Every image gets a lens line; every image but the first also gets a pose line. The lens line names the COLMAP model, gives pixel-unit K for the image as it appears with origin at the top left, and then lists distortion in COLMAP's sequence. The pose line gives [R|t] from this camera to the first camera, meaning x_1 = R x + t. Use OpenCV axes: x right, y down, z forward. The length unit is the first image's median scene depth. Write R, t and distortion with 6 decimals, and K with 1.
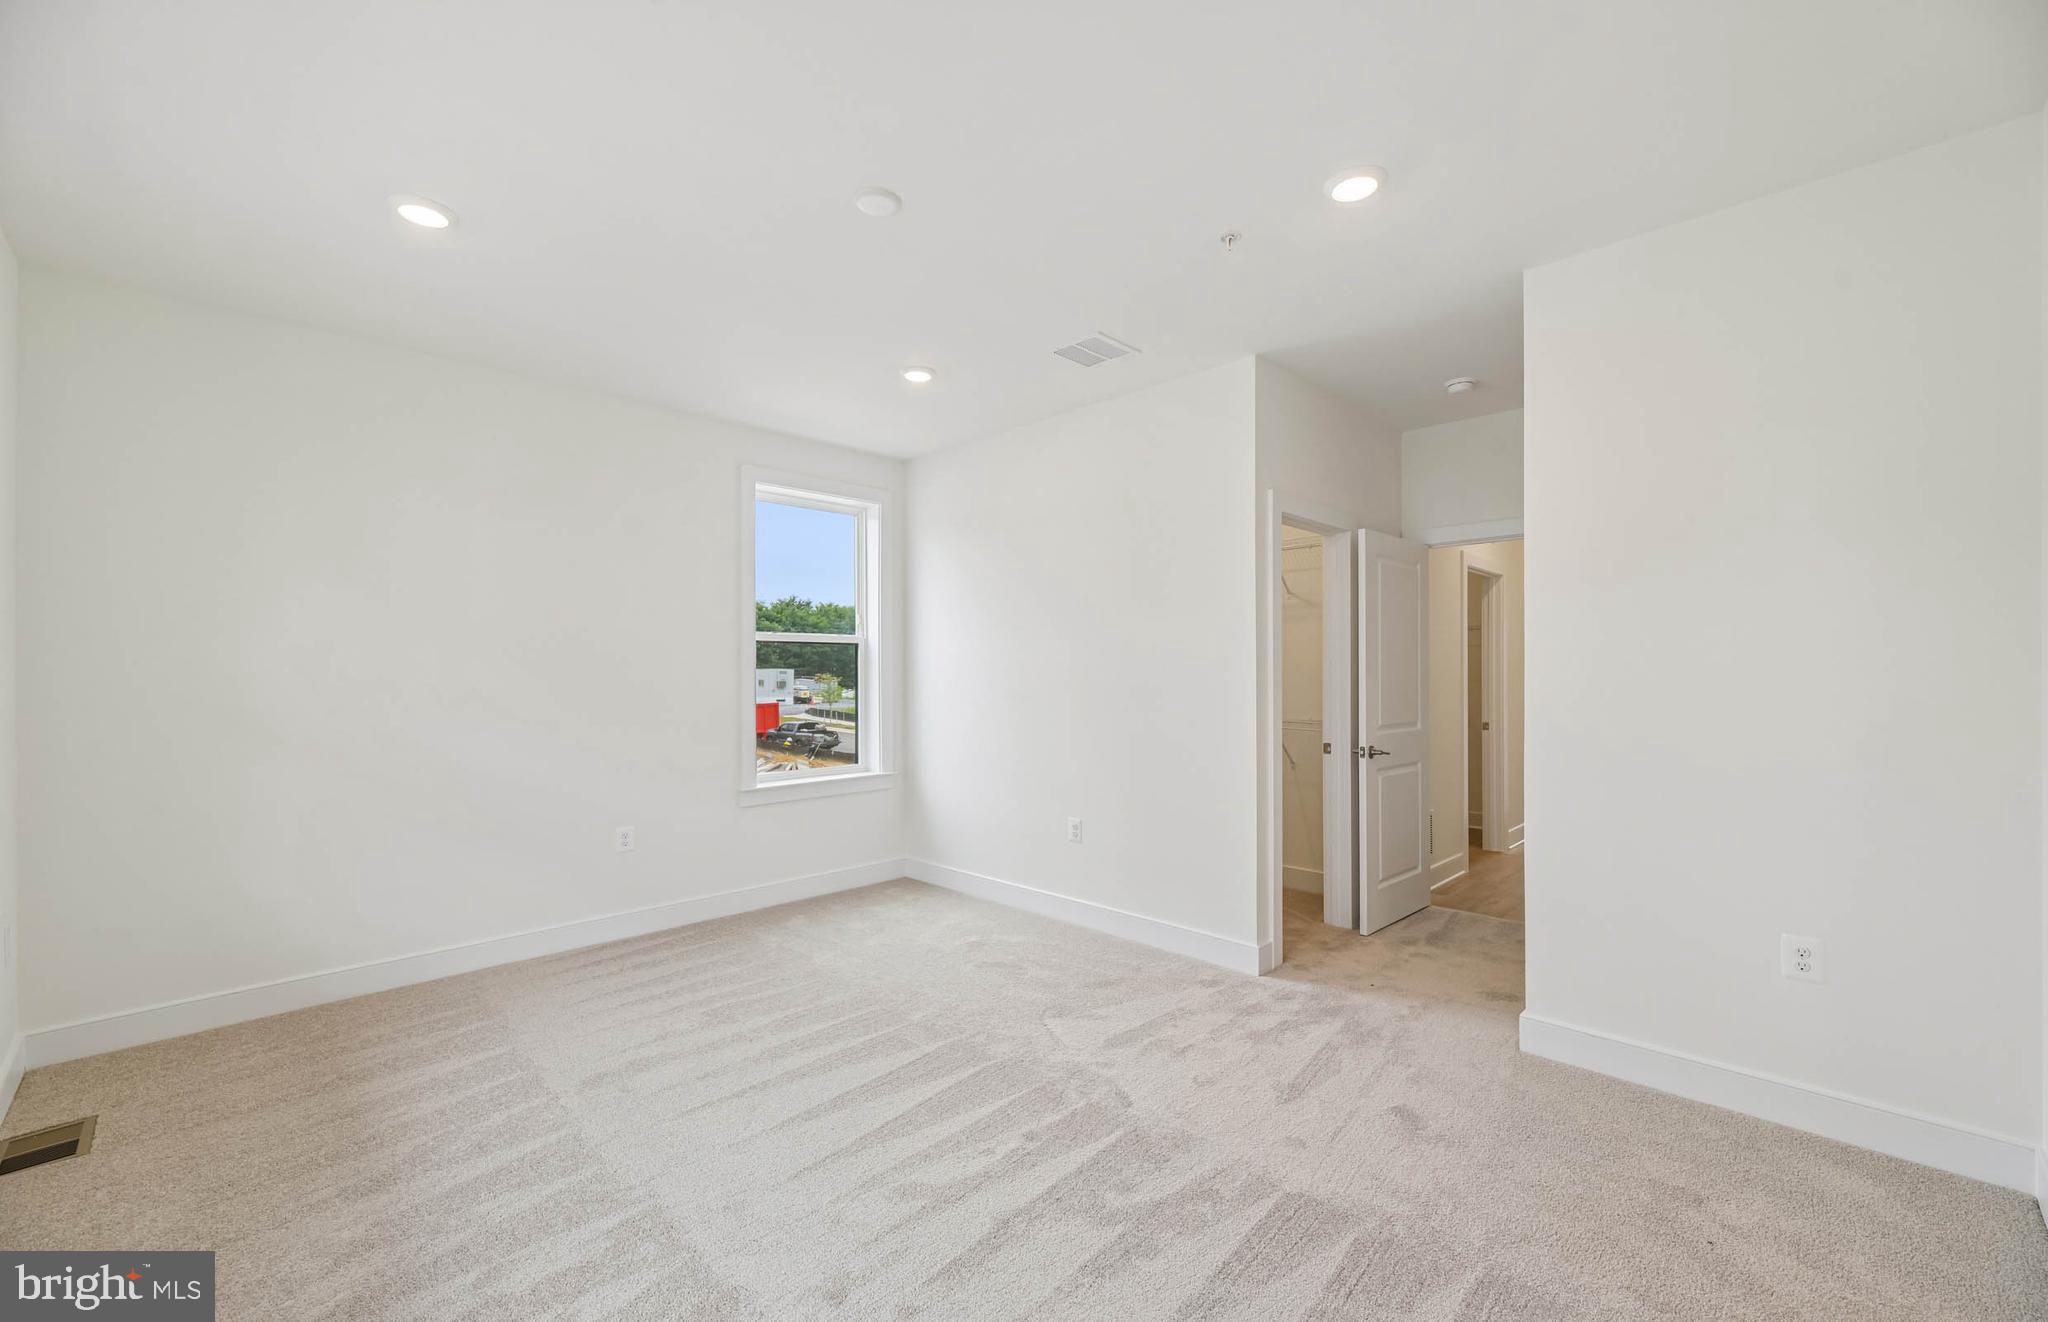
lens RADIAL K [[835.9, 0, 1020.4], [0, 835.9, 677.1], [0, 0, 1]] dist [0.012780, -0.002650]
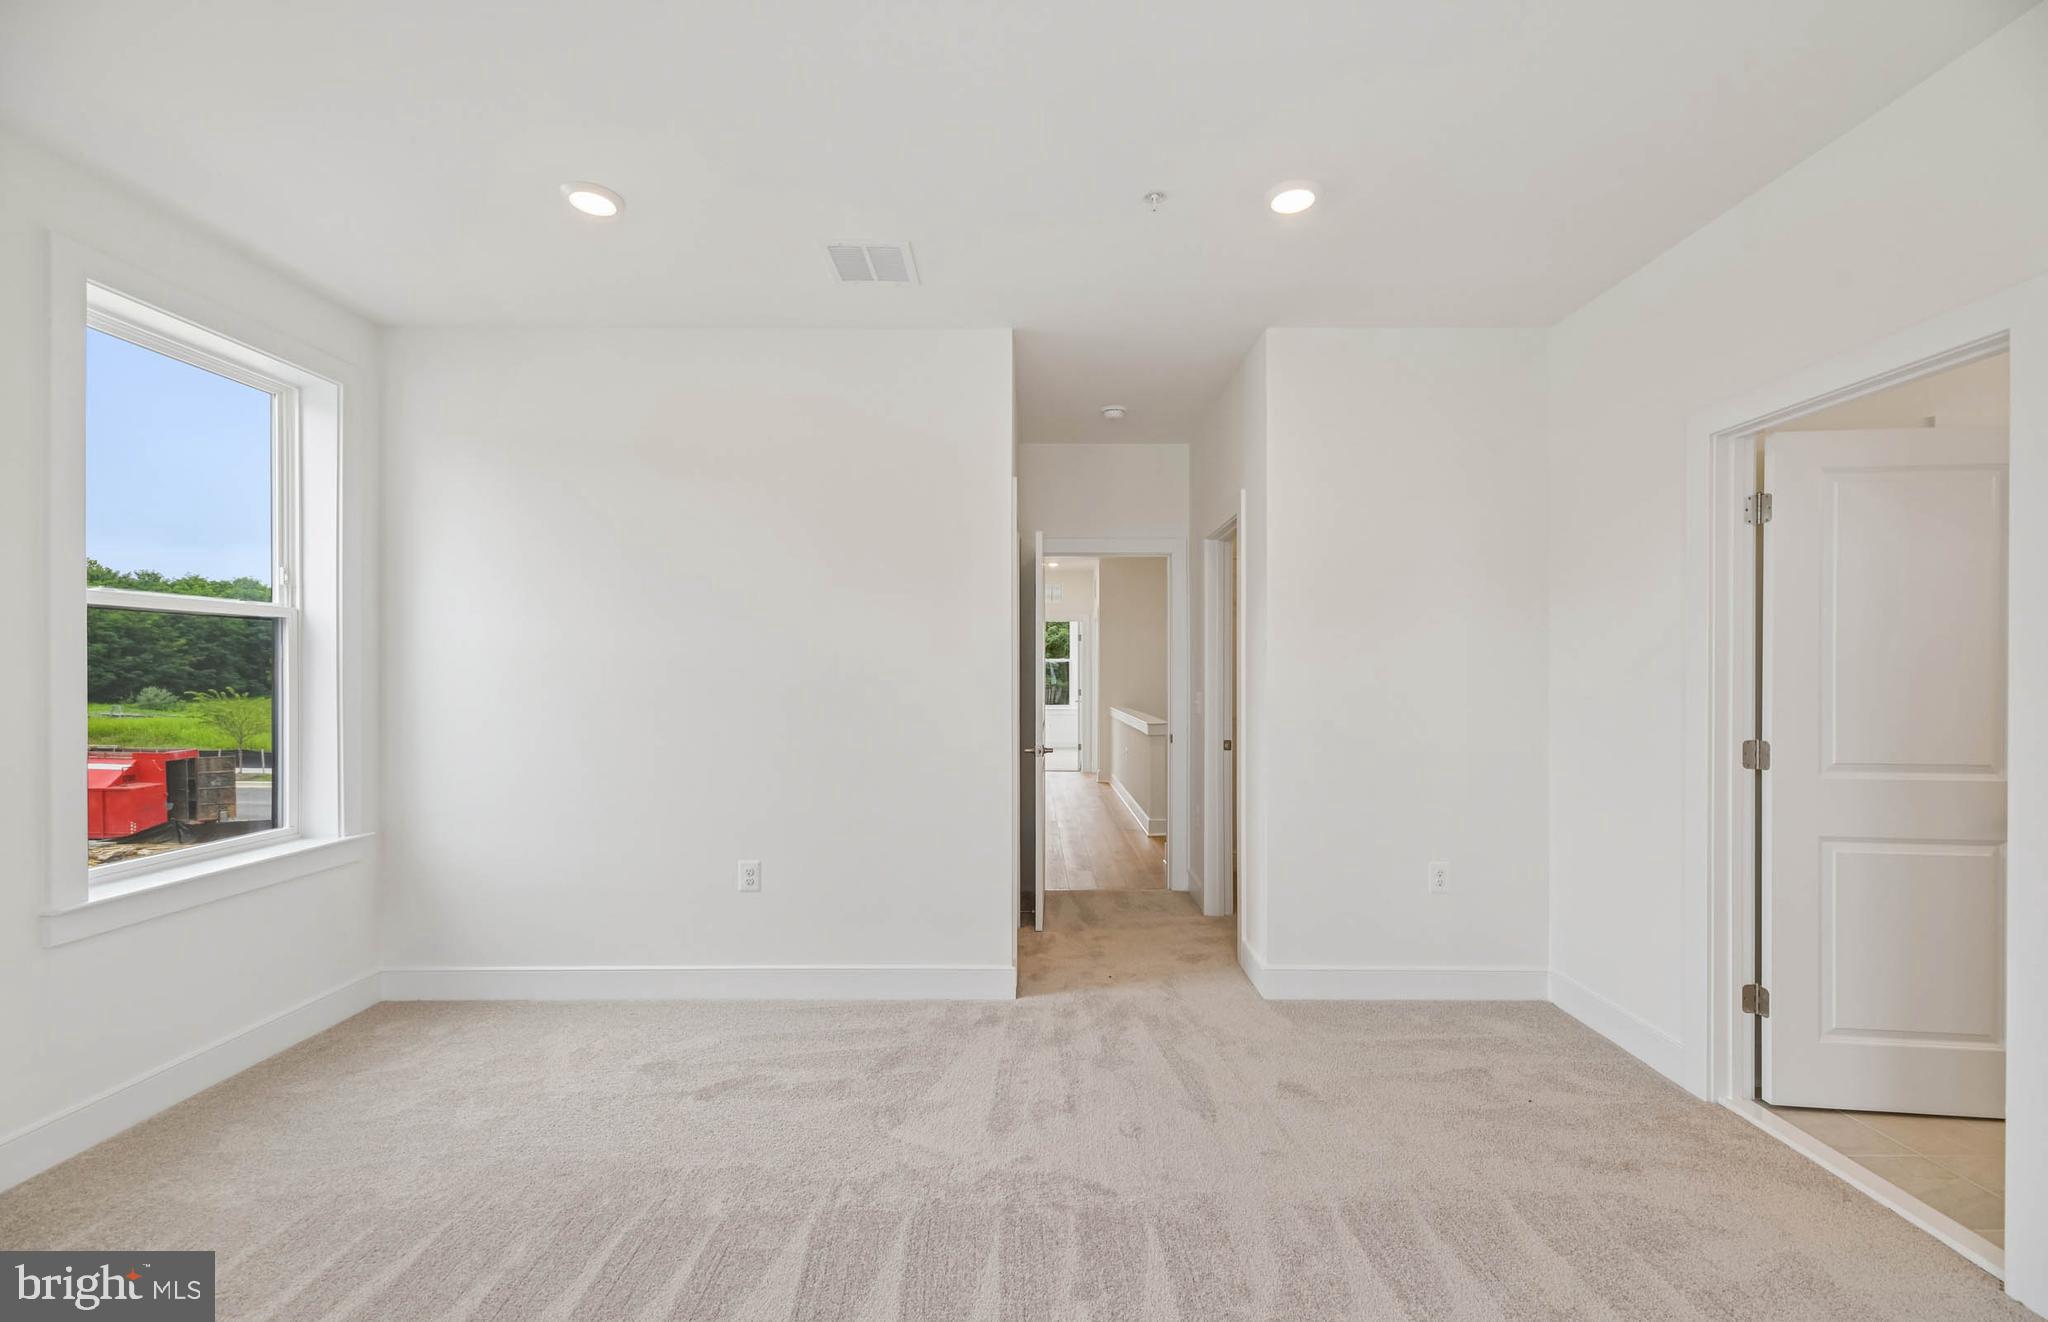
lens RADIAL K [[835.9, 0, 1080.3], [0, 835.9, 680.1], [0, 0, 1]] dist [0.012780, -0.002650]
pose [[0.702556, -0.002915, 0.711623, -0.316435], [-0.001039, 0.999986, 0.005122, -0.002513], [-0.711628, -0.004338, 0.702543, 0.286793]]
